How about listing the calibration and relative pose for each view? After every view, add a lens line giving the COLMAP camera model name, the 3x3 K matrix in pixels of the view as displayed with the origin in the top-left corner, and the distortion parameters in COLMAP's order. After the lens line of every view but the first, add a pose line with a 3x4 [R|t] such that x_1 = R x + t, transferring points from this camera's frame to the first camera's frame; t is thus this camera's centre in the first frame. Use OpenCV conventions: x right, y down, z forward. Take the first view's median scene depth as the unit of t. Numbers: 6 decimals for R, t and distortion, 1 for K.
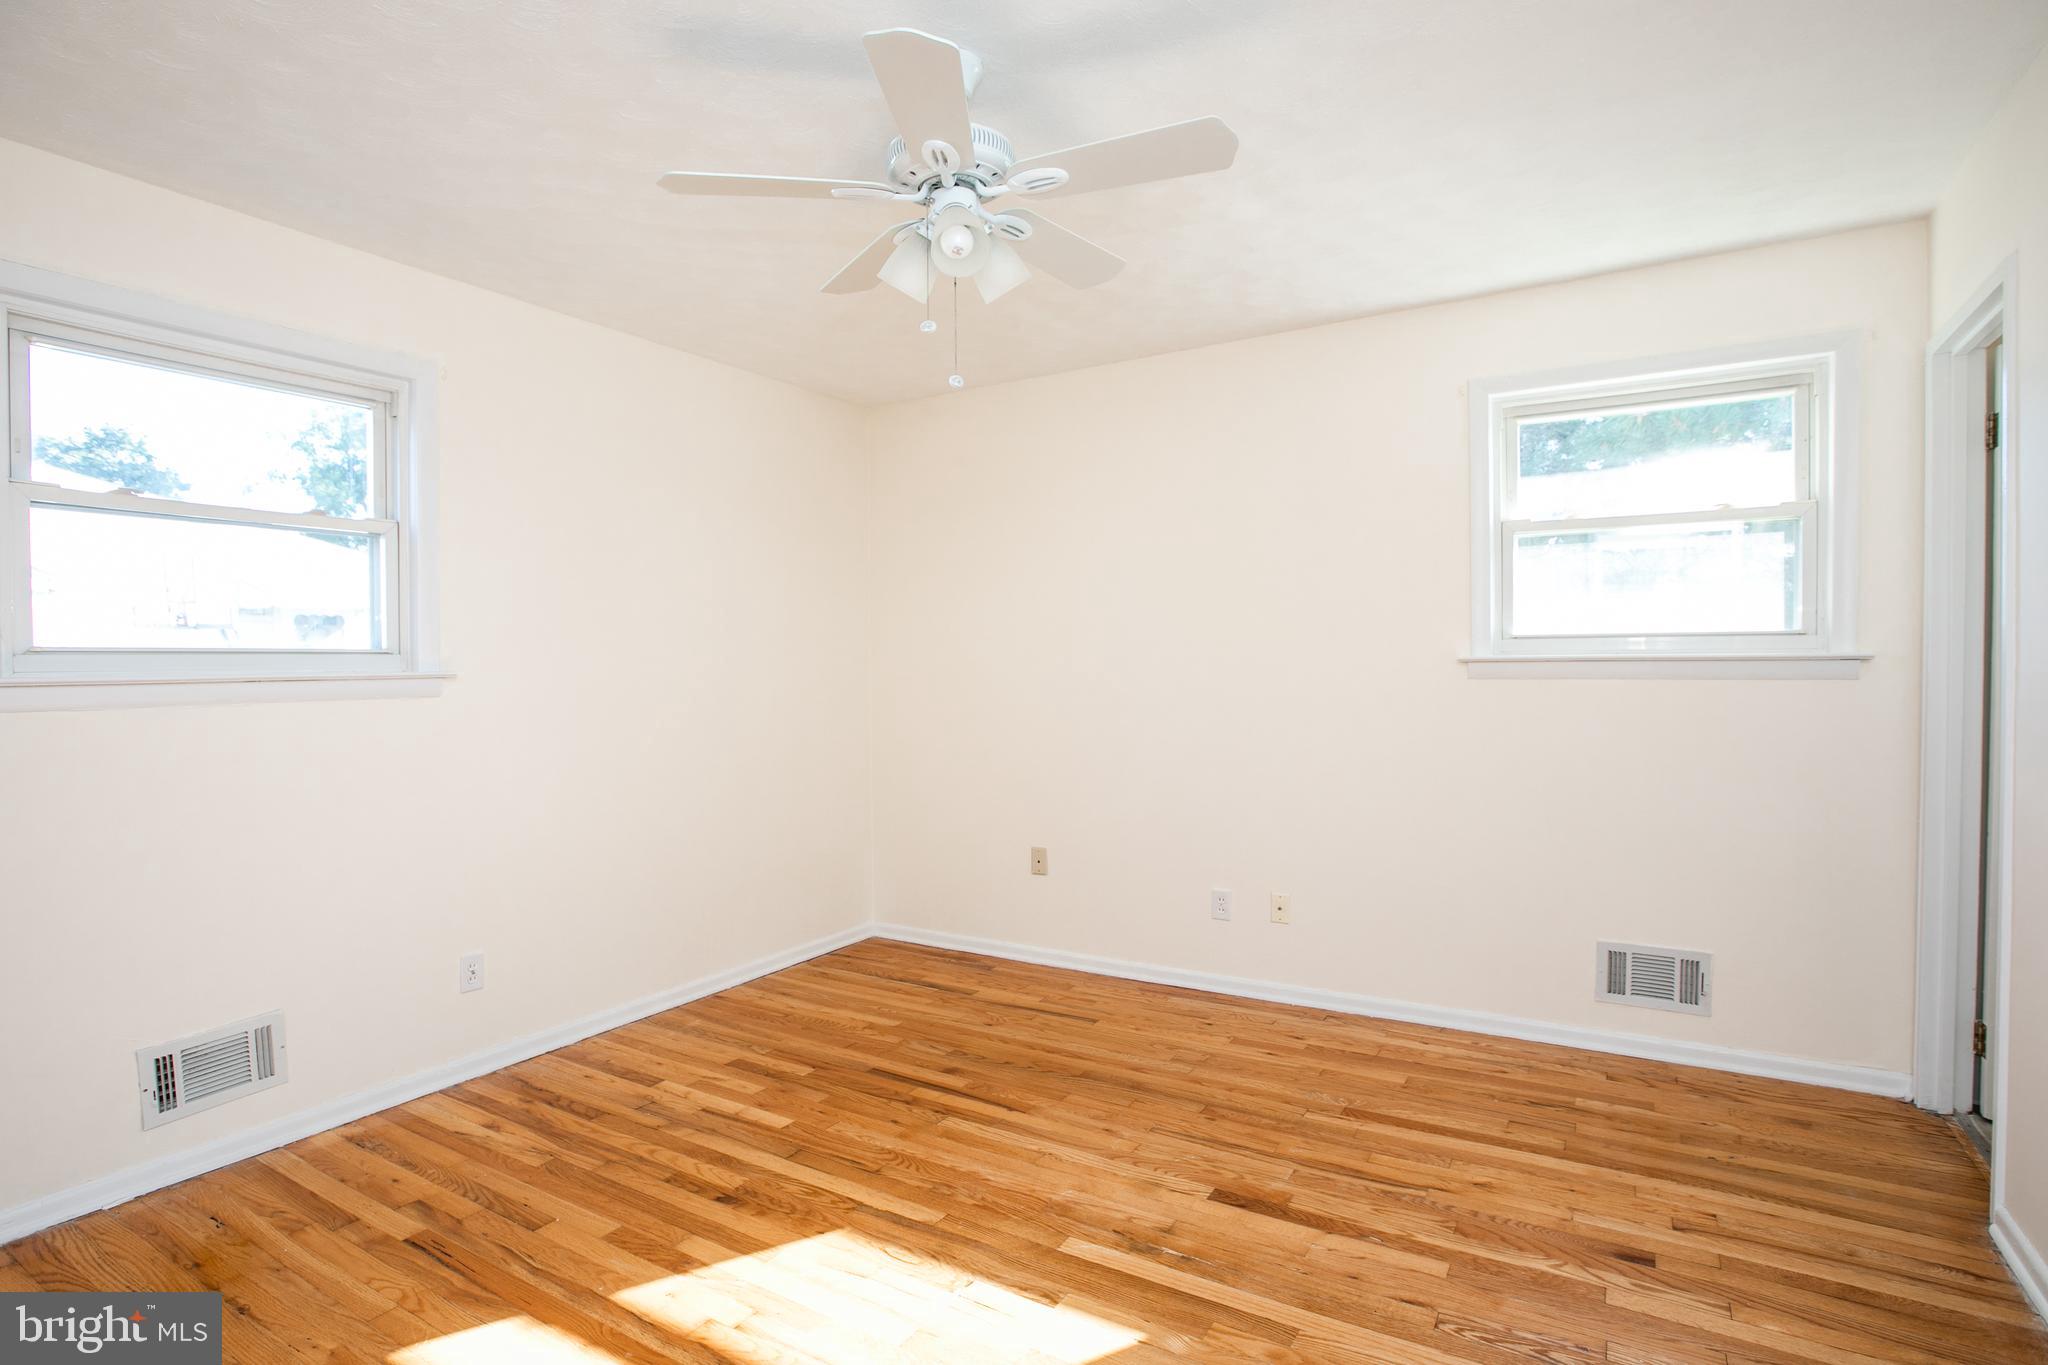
lens RADIAL K [[978.5, 0, 1020.5], [0, 978.5, 684.5], [0, 0, 1]] dist [-0.048073, 0.014977]
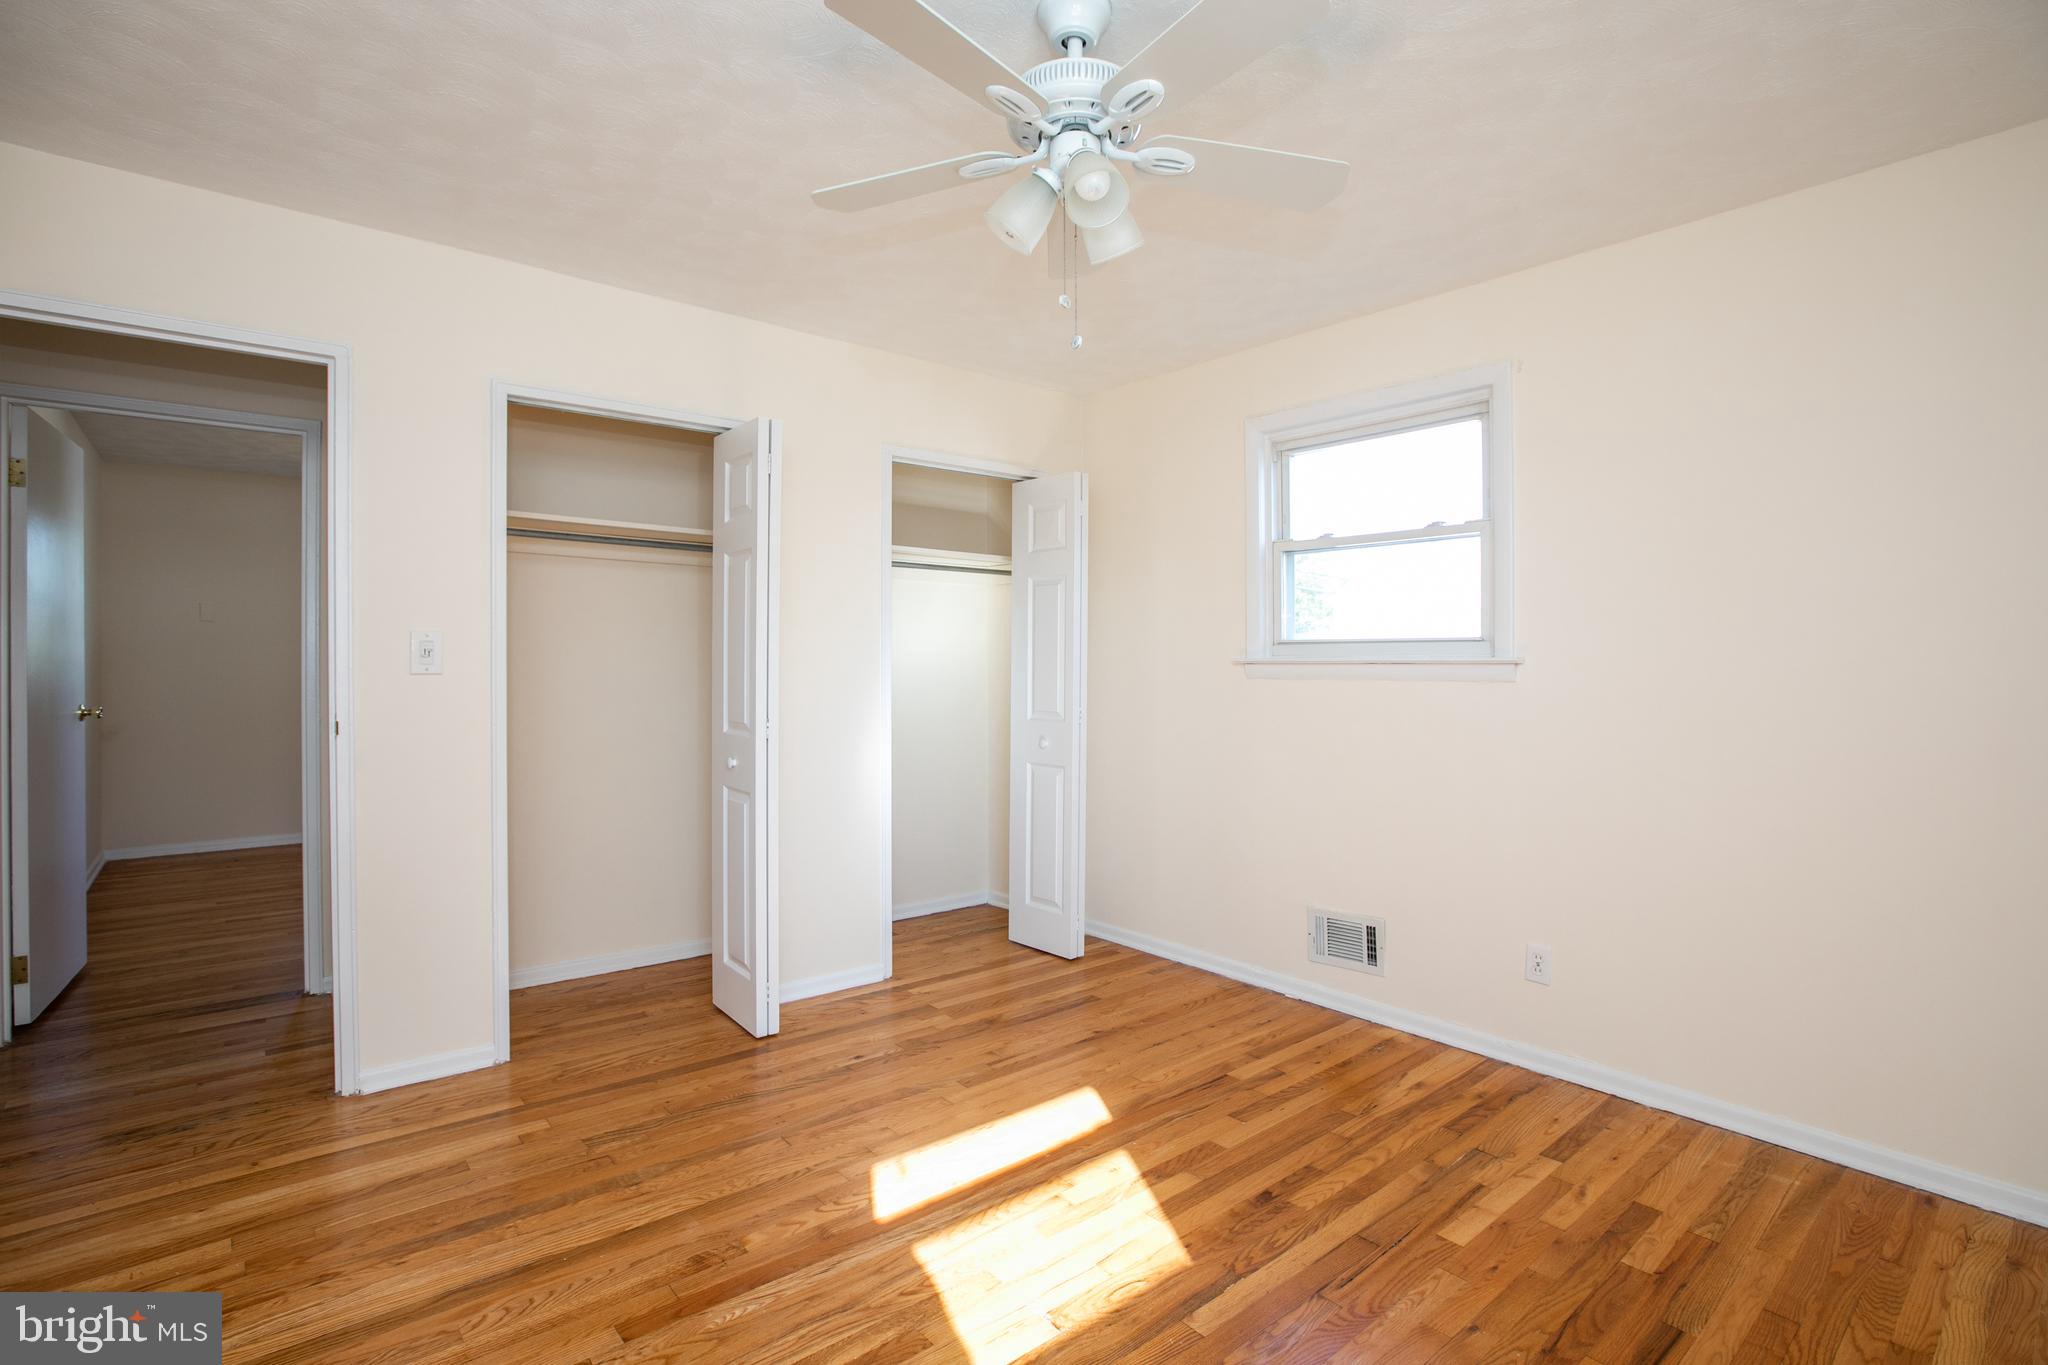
lens RADIAL K [[978.5, 0, 1013.3], [0, 978.5, 664.8], [0, 0, 1]] dist [-0.048073, 0.014977]
pose [[-0.313147, 0.018248, -0.949529, 0.604323], [-0.015372, 0.999587, 0.024280, -0.026807], [0.949580, 0.022199, -0.312738, 0.902202]]
